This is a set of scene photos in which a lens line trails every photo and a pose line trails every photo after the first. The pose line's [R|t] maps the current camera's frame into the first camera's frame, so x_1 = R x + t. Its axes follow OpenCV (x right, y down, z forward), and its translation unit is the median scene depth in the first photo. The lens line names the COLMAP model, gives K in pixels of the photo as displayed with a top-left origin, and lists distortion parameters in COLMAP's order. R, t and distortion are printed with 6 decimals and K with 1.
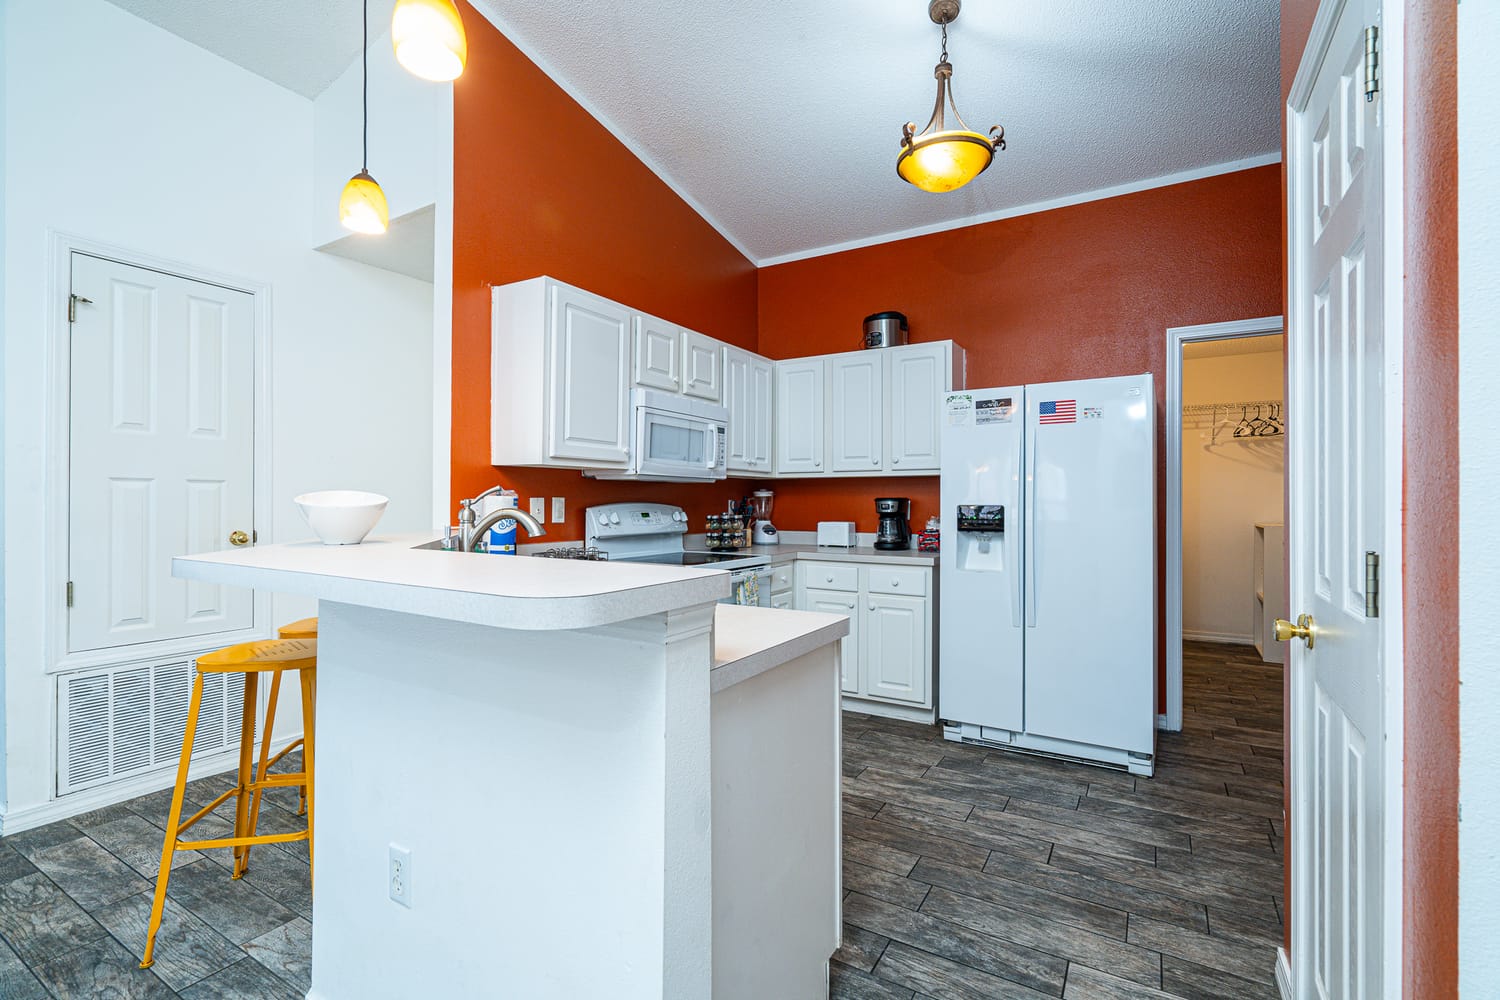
lens RADIAL K [[680.5, 0, 750.0], [0, 680.5, 500.0], [0, 0, 1]] dist [-0.000398, 0.000243]
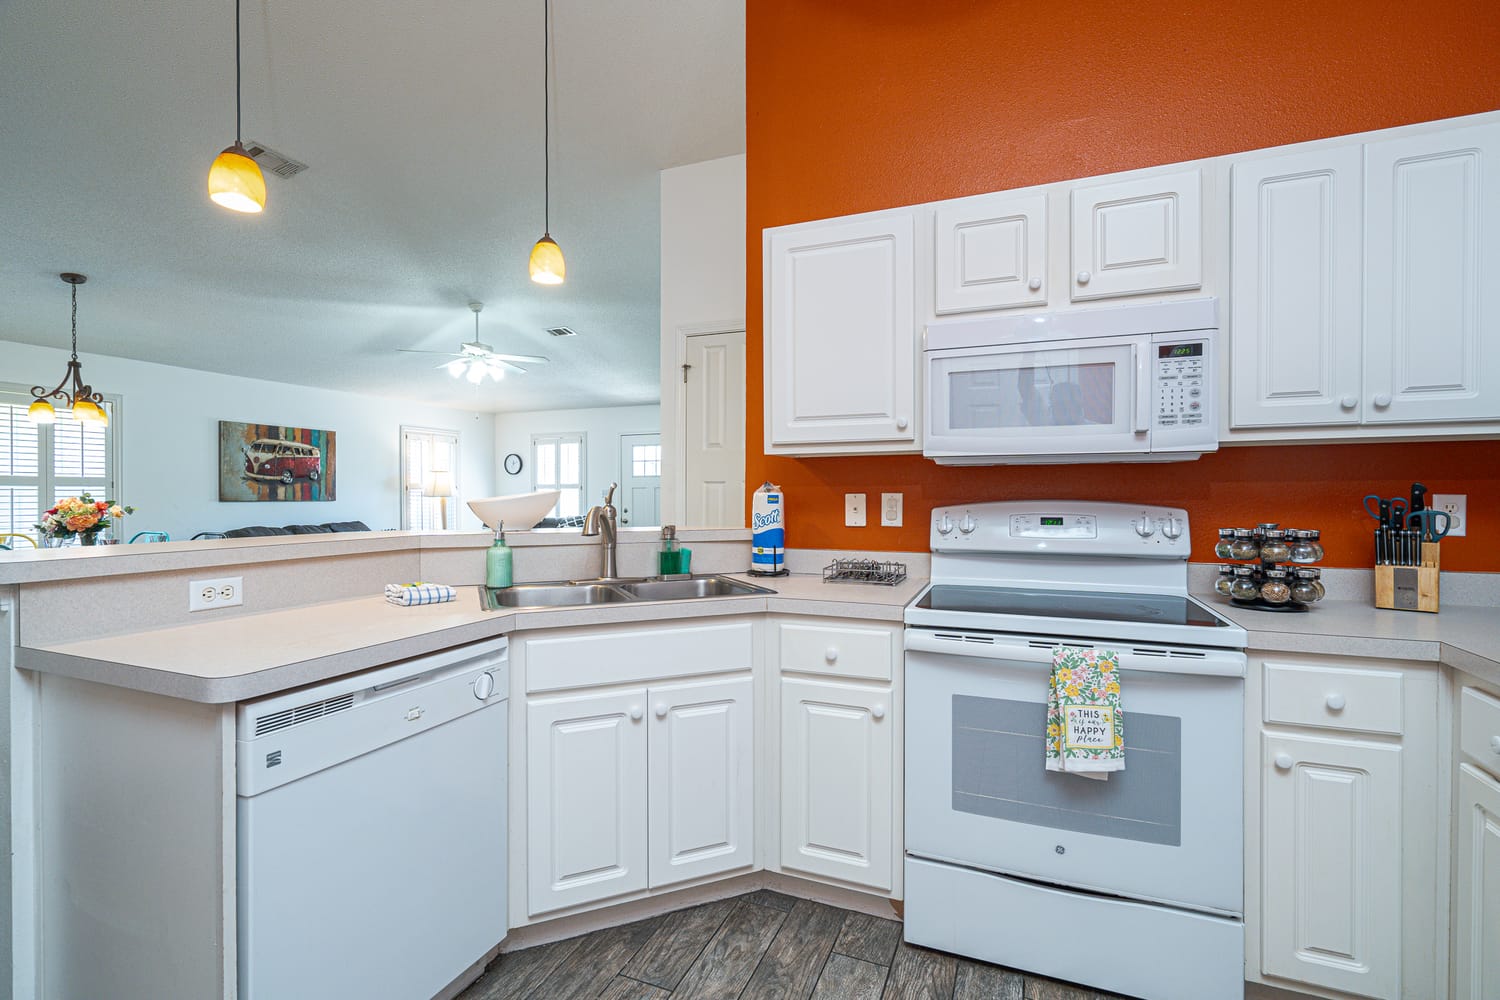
lens RADIAL K [[680.5, 0, 750.0], [0, 680.5, 500.0], [0, 0, 1]] dist [-0.000398, 0.000243]
pose [[0.145977, 0.004885, -0.989276, 0.366366], [0.003117, 0.999981, 0.005398, -0.000634], [0.989283, -0.003871, 0.145959, 0.596087]]
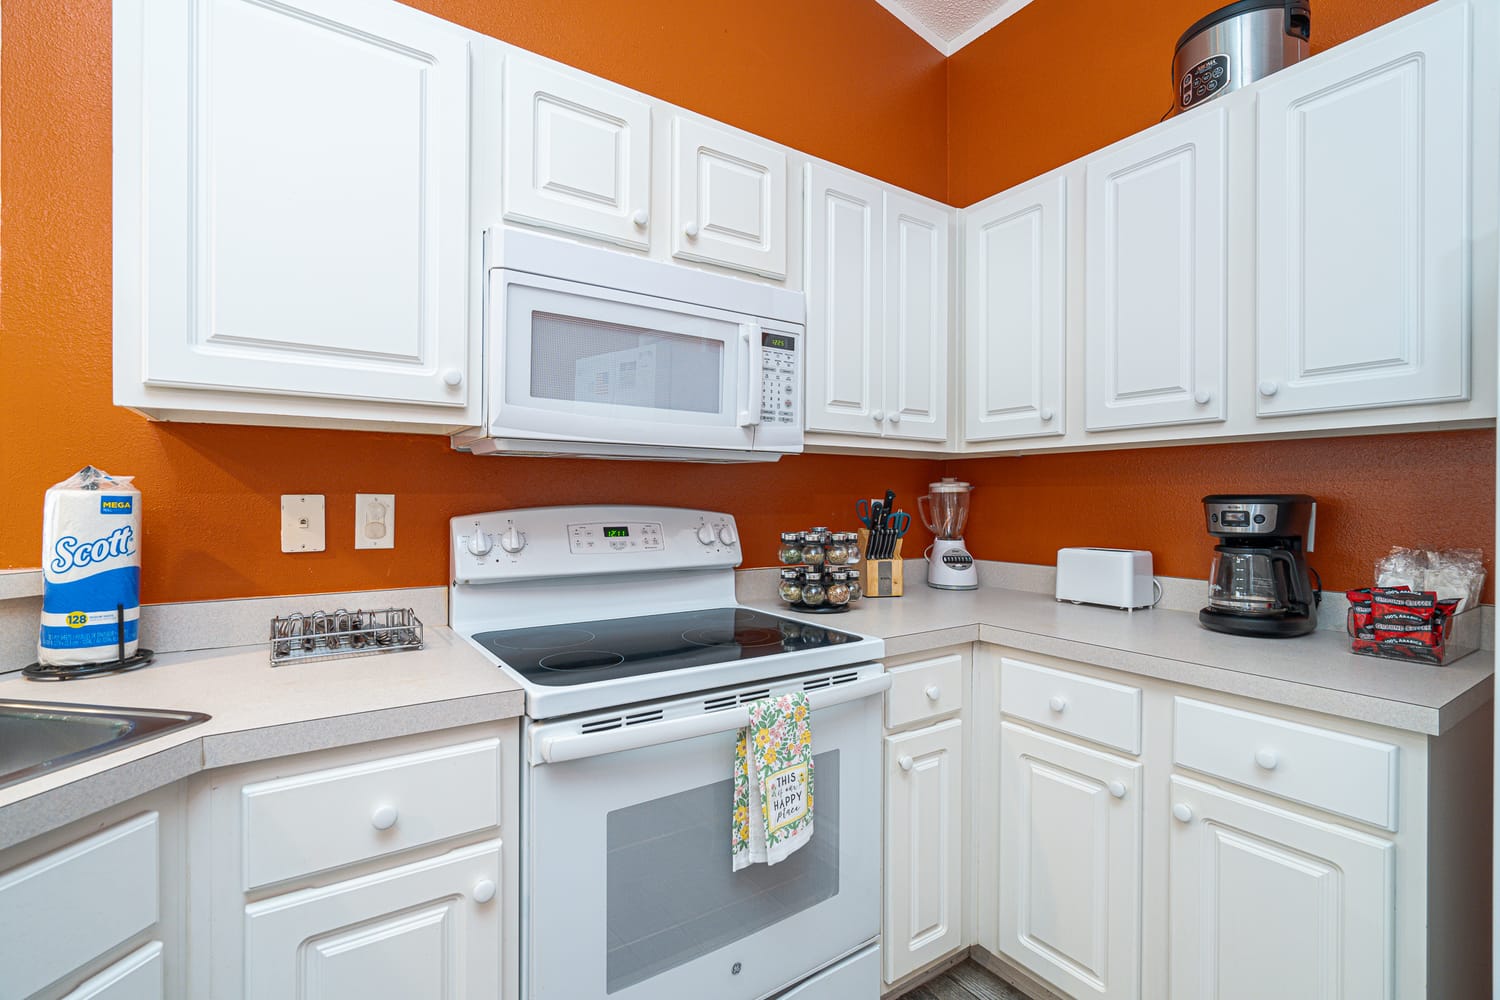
lens RADIAL K [[680.5, 0, 750.0], [0, 680.5, 500.0], [0, 0, 1]] dist [-0.000398, 0.000243]
pose [[0.902572, 0.001841, -0.430535, 0.122139], [-0.000916, 0.999997, 0.002354, -0.000913], [0.430538, -0.001730, 0.902571, 0.563184]]
